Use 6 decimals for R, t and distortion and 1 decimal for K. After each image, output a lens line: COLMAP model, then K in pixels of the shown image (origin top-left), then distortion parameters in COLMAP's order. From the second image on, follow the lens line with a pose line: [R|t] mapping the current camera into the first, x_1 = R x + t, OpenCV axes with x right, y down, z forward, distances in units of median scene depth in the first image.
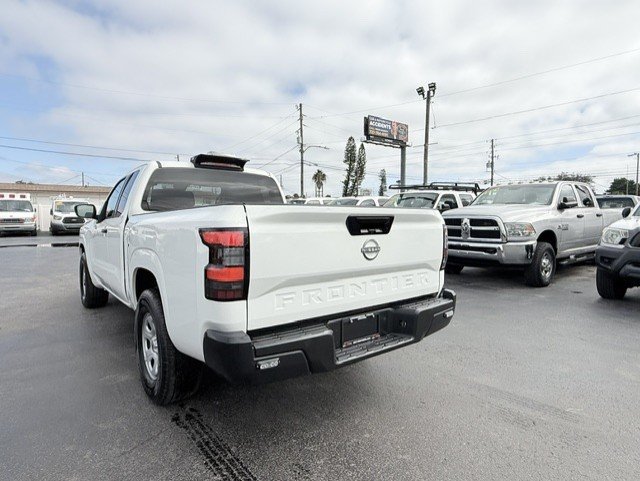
lens RADIAL K [[396.2, 0, 298.4], [0, 396.2, 242.8], [0, 0, 1]] dist [0.003009, -0.000257]
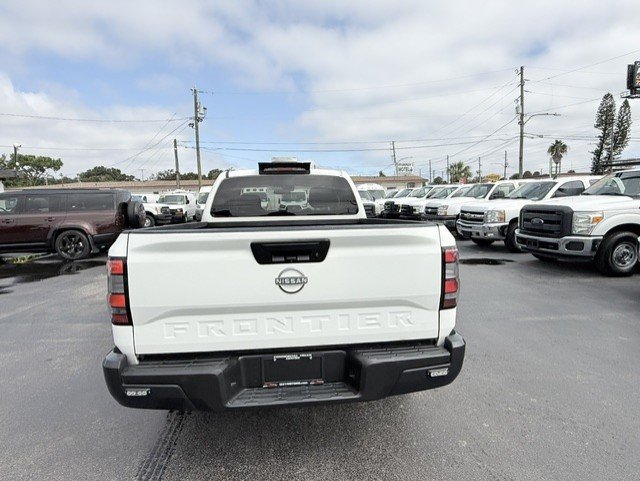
lens RADIAL K [[379.6, 0, 330.2], [0, 379.6, 232.9], [0, 0, 1]] dist [0.002986, 0.000821]
pose [[0.833798, 0.031329, -0.551180, 0.461567], [-0.009629, 0.999062, 0.042220, -0.079362], [0.551986, -0.029896, 0.833317, 0.254084]]
